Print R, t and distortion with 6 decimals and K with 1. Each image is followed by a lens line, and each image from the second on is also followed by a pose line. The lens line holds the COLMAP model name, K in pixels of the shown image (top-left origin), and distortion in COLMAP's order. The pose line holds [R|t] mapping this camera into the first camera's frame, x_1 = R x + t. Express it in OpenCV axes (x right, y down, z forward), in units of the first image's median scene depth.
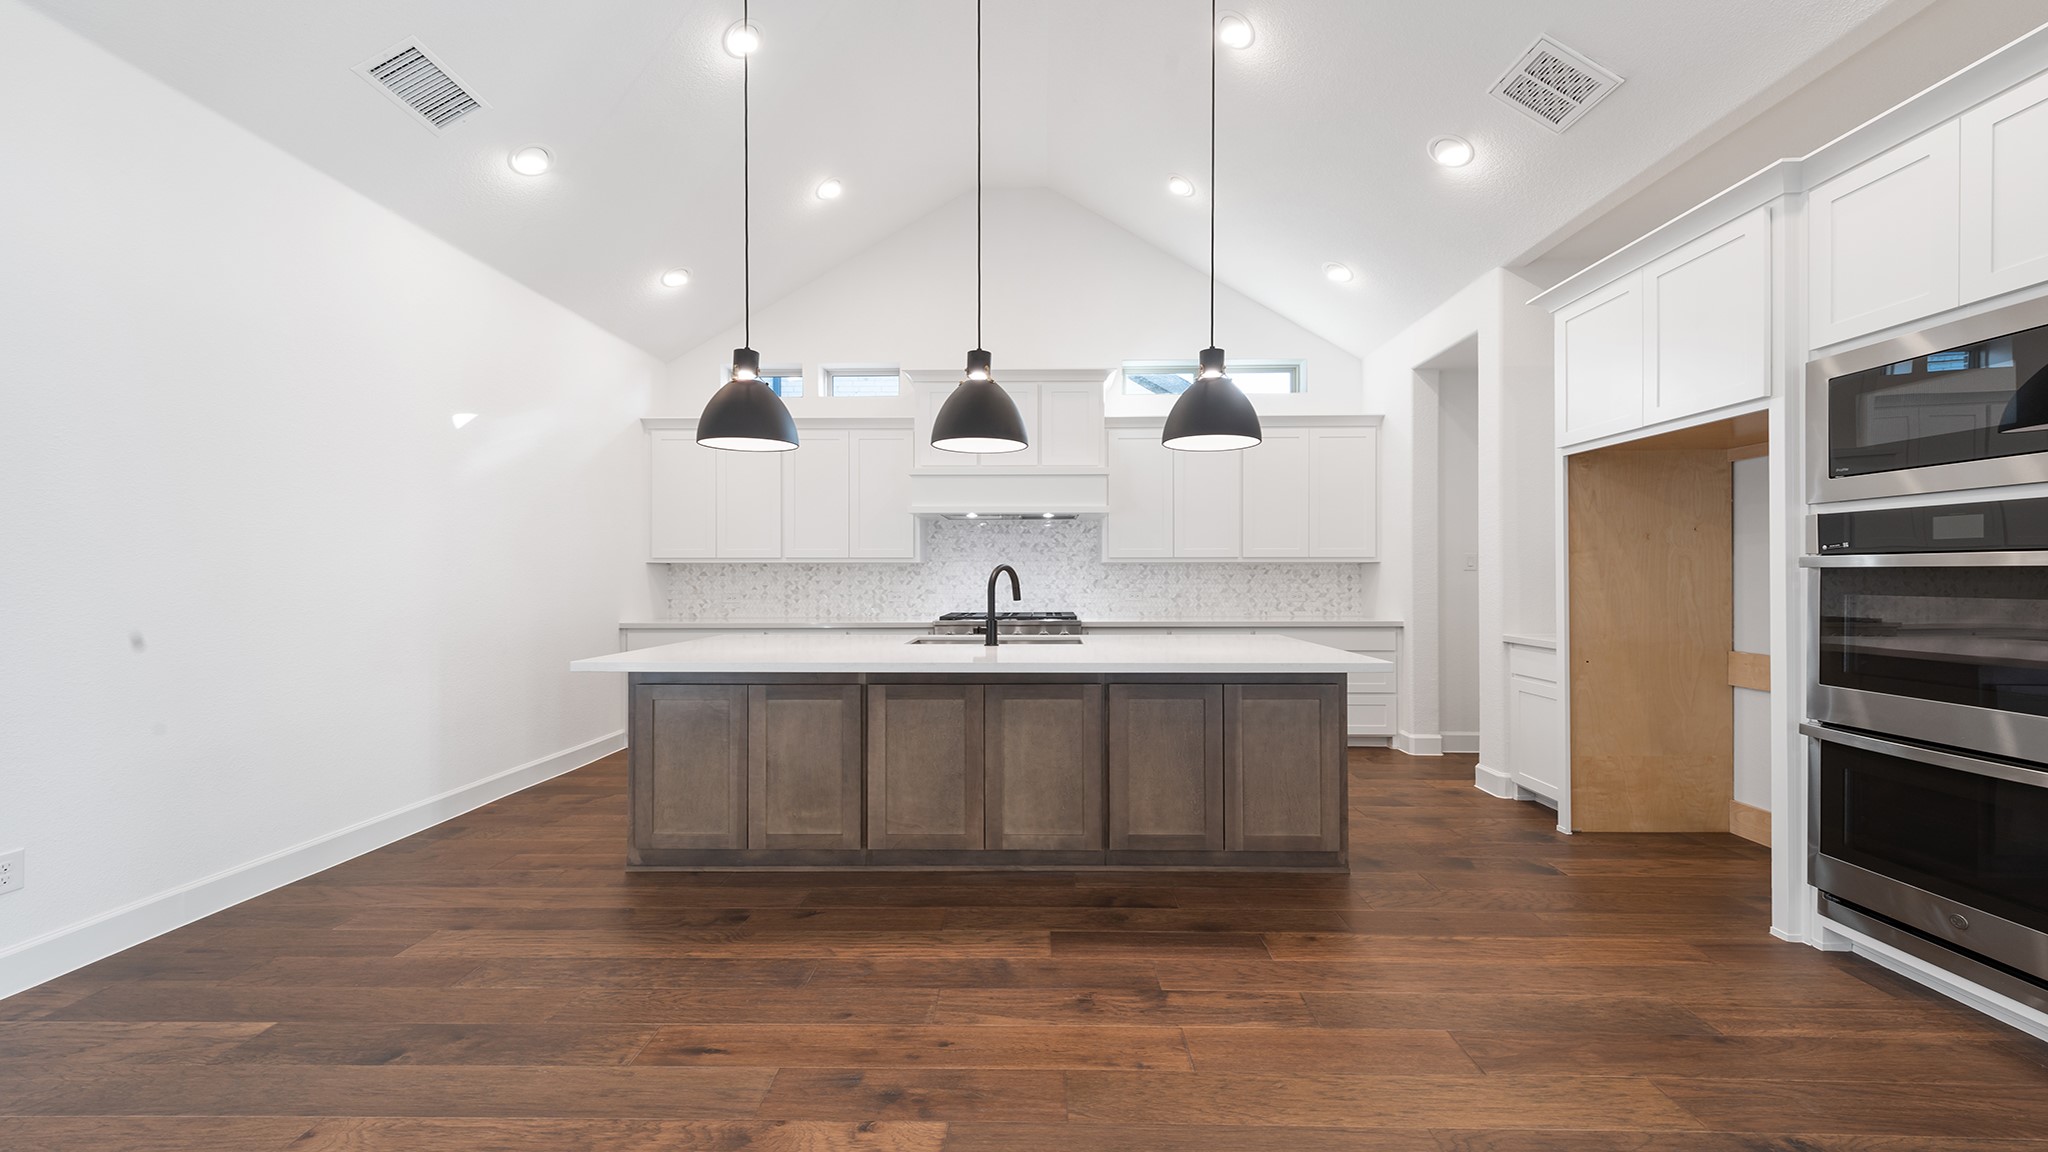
lens RADIAL K [[800.5, 0, 1027.8], [0, 800.5, 573.6], [0, 0, 1]] dist [0.016032, -0.005350]
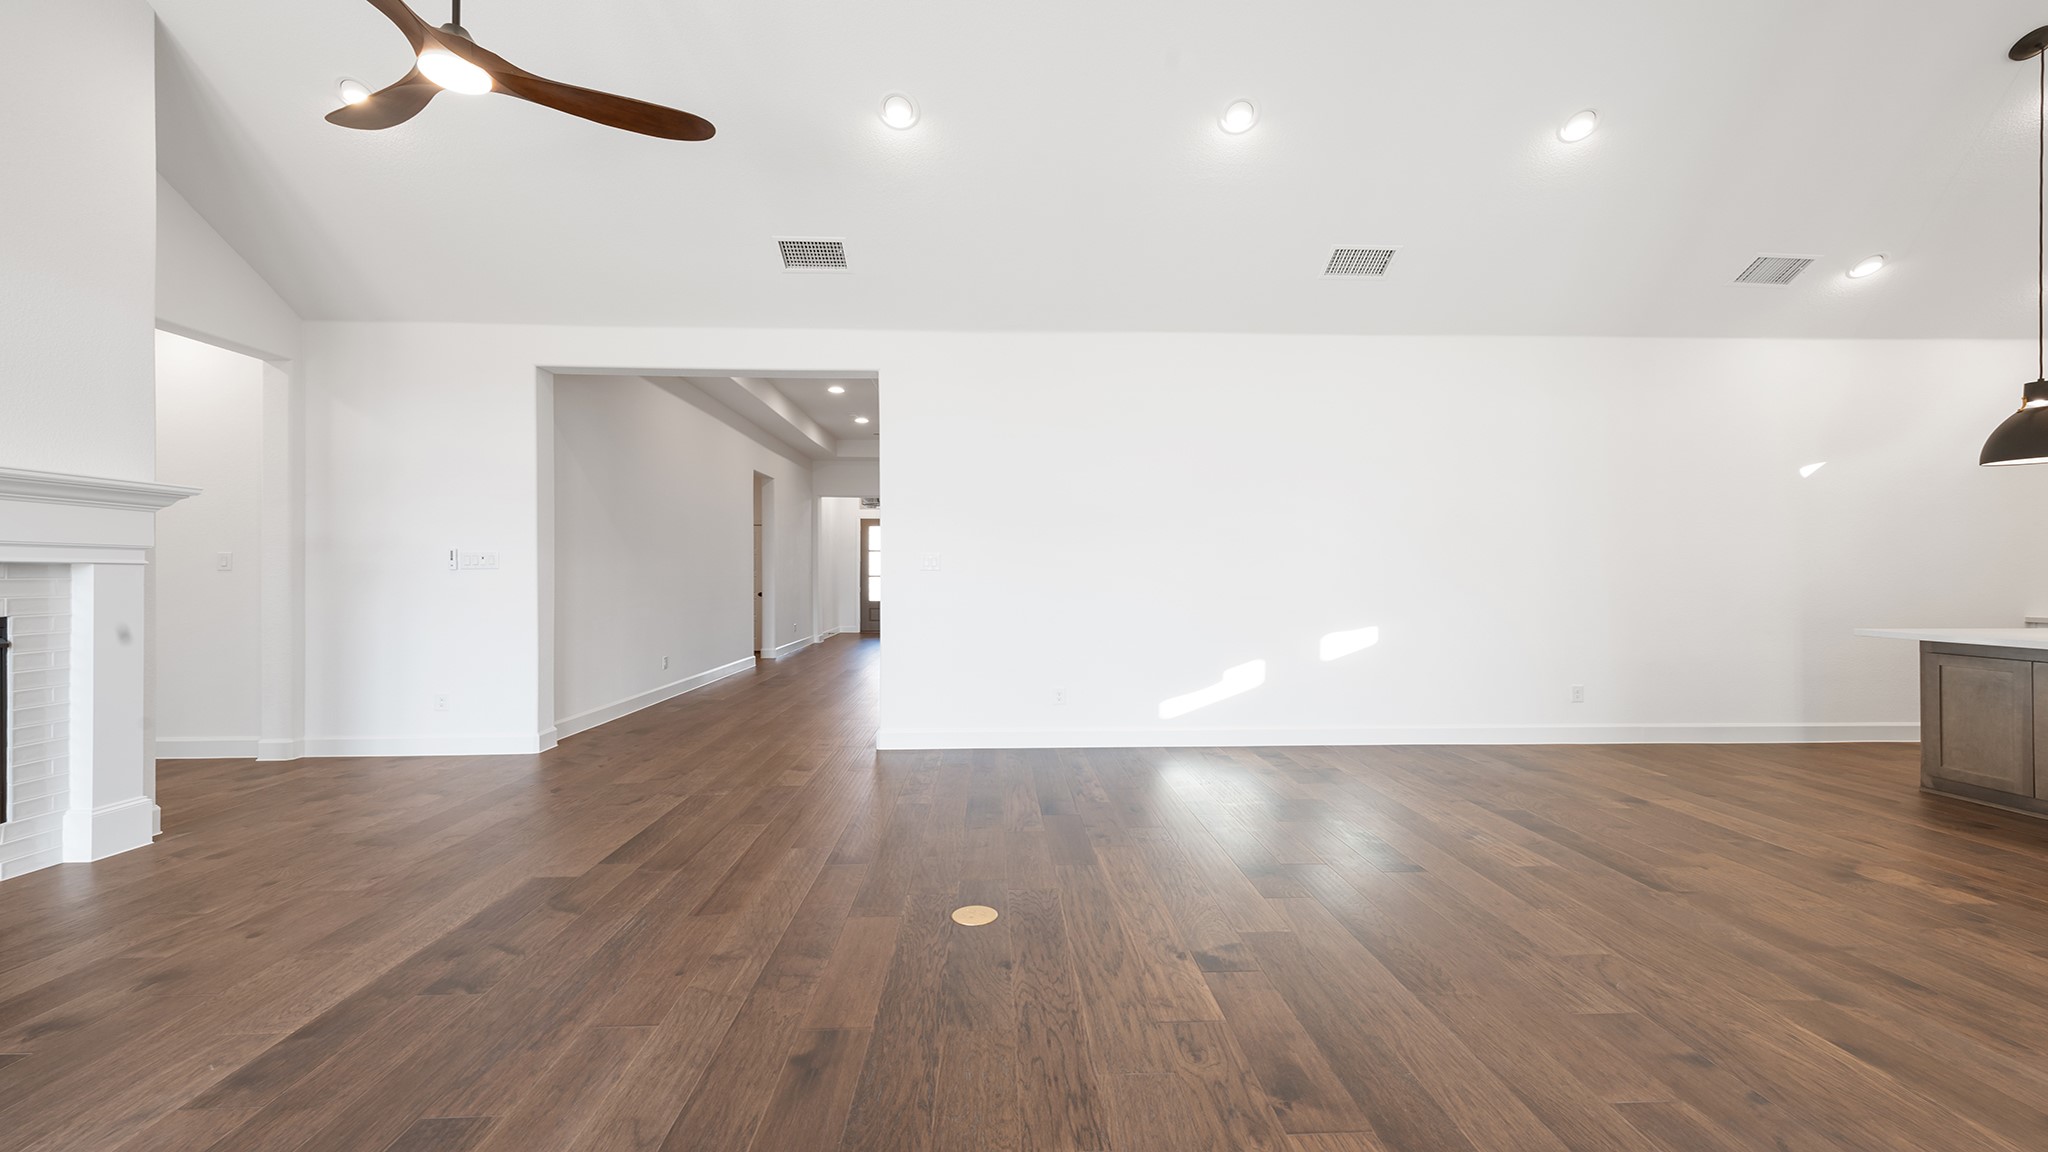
lens RADIAL K [[800.5, 0, 1027.8], [0, 800.5, 573.6], [0, 0, 1]] dist [0.016032, -0.005350]
pose [[0.064185, 0.000286, -0.997938, 0.762570], [0.005925, 0.999982, 0.000667, -0.005173], [0.997920, -0.005956, 0.064182, -0.583782]]
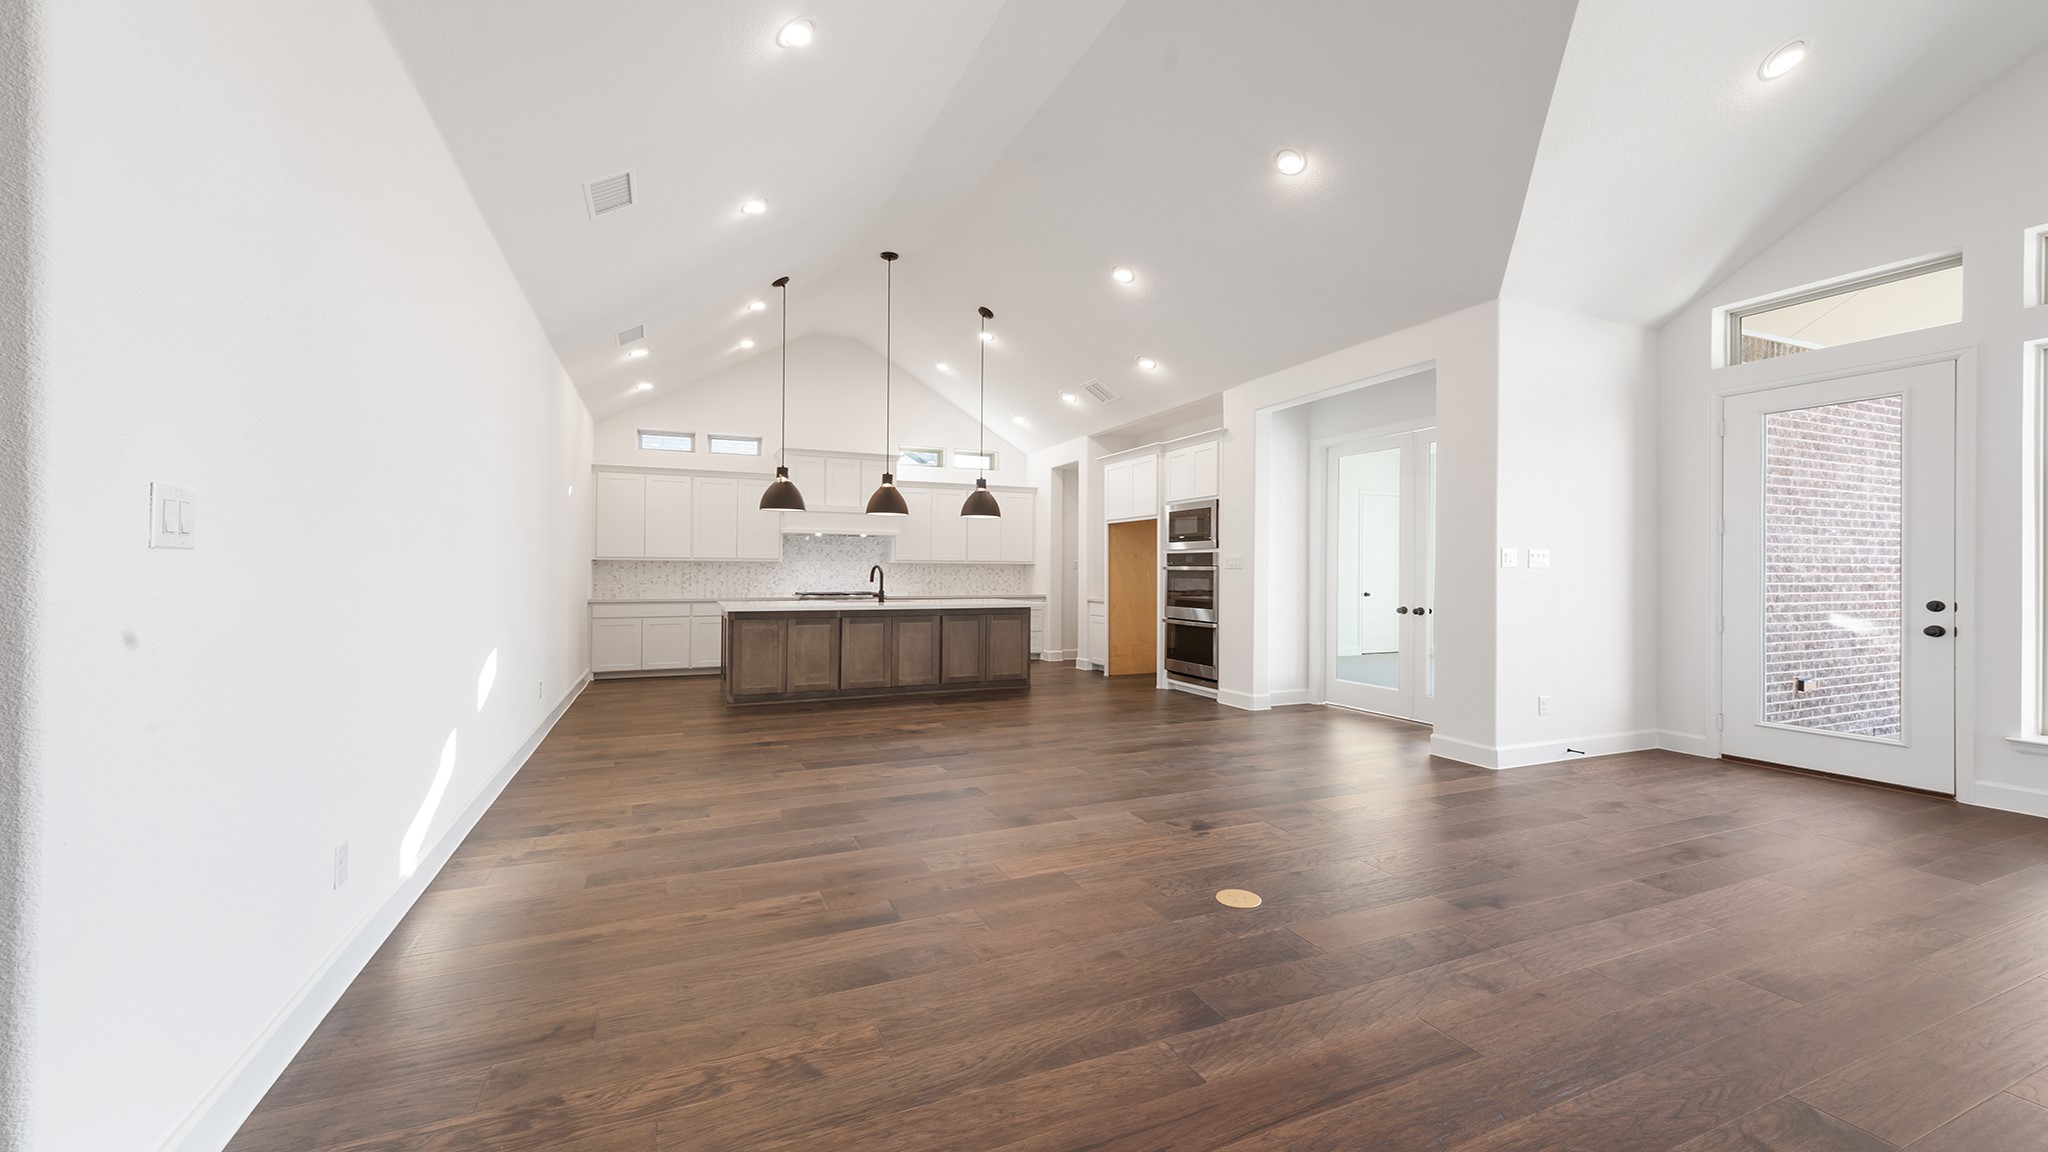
lens RADIAL K [[804.2, 0, 1031.6], [0, 804.2, 562.6], [0, 0, 1]] dist [0.014196, -0.000348]
pose [[0.905848, 0.010945, 0.423462, -0.672154], [-0.008224, 0.999932, -0.008253, -0.004585], [-0.423523, 0.003994, 0.905876, -1.296979]]
